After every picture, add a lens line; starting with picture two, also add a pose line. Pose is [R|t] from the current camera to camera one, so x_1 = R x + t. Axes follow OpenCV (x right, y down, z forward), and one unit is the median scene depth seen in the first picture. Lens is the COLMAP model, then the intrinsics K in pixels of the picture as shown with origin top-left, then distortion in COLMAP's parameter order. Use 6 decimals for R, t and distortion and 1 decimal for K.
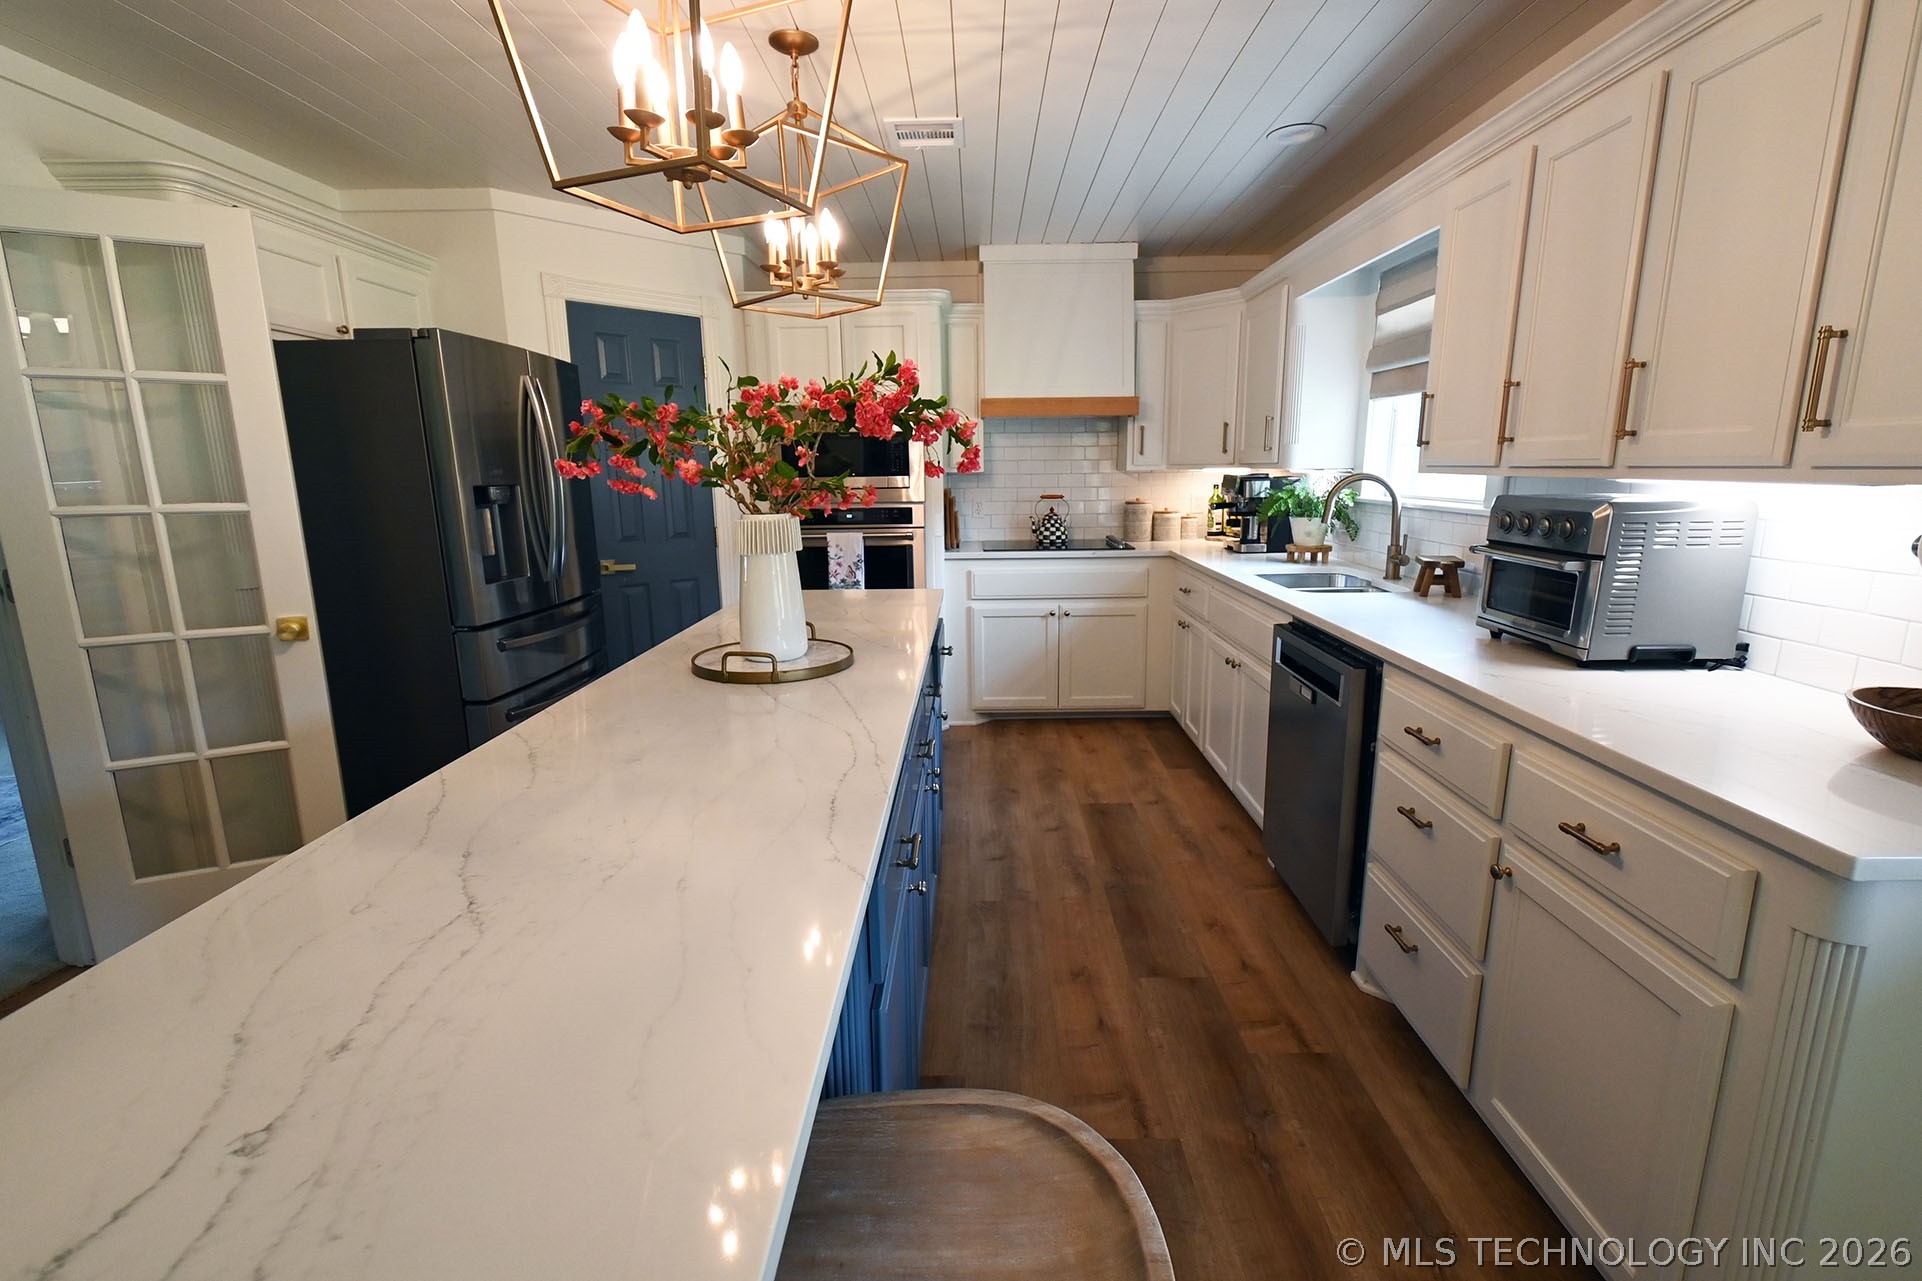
lens RADIAL K [[854.8, 0, 972.0], [0, 854.8, 641.0], [0, 0, 1]] dist [0.003568, -0.000683]
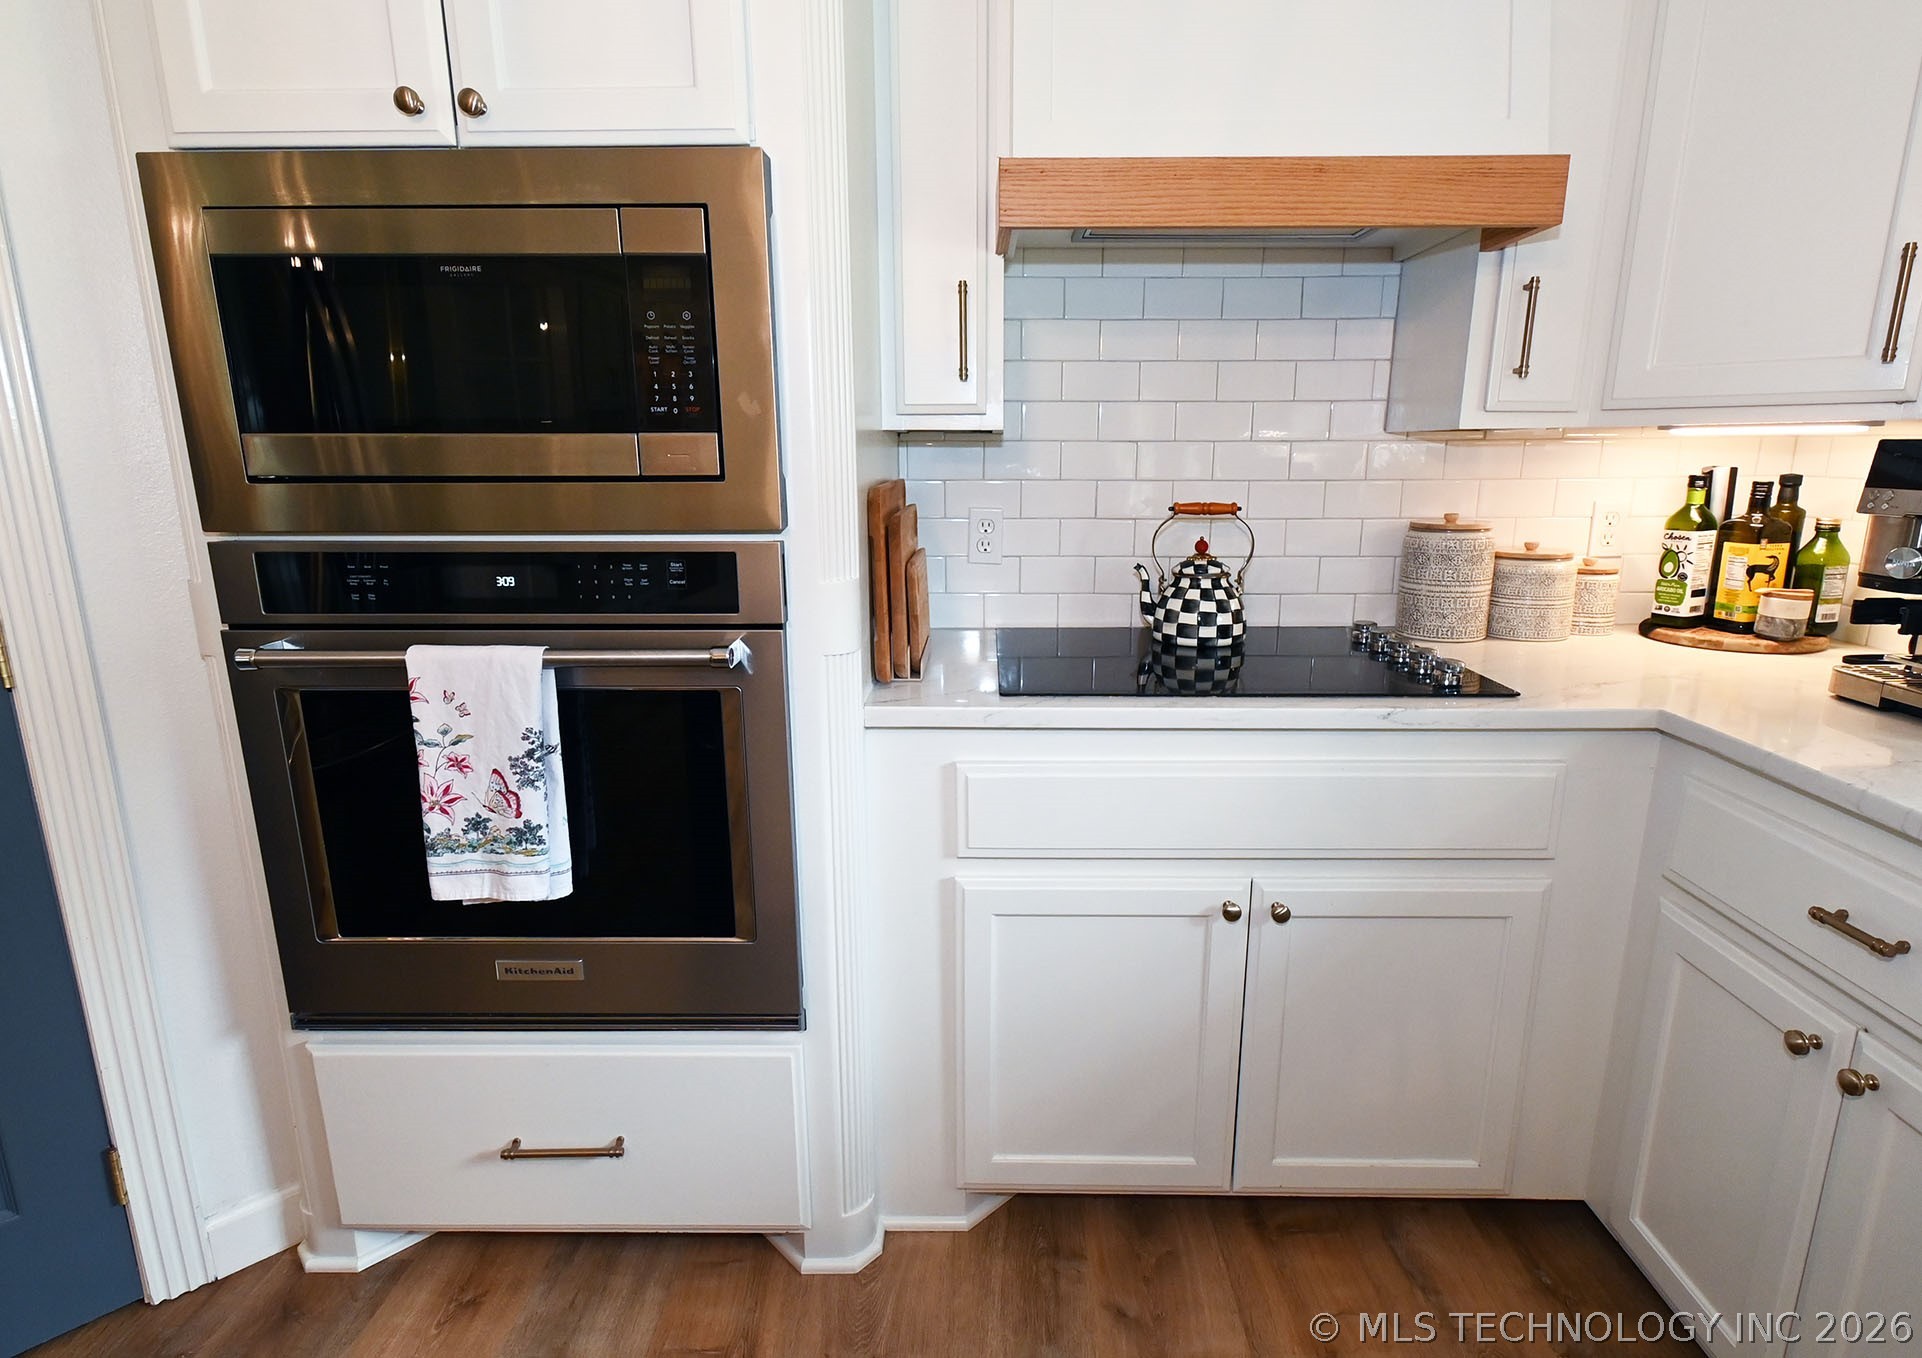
lens RADIAL K [[989.3, 0, 968.8], [0, 989.3, 679.6], [0, 0, 1]] dist [0.003347, 0.000483]
pose [[0.999912, 0.011213, -0.007041, 0.005468], [-0.011019, 0.999573, 0.027062, -0.125991], [0.007341, -0.026982, 0.999609, 0.692893]]
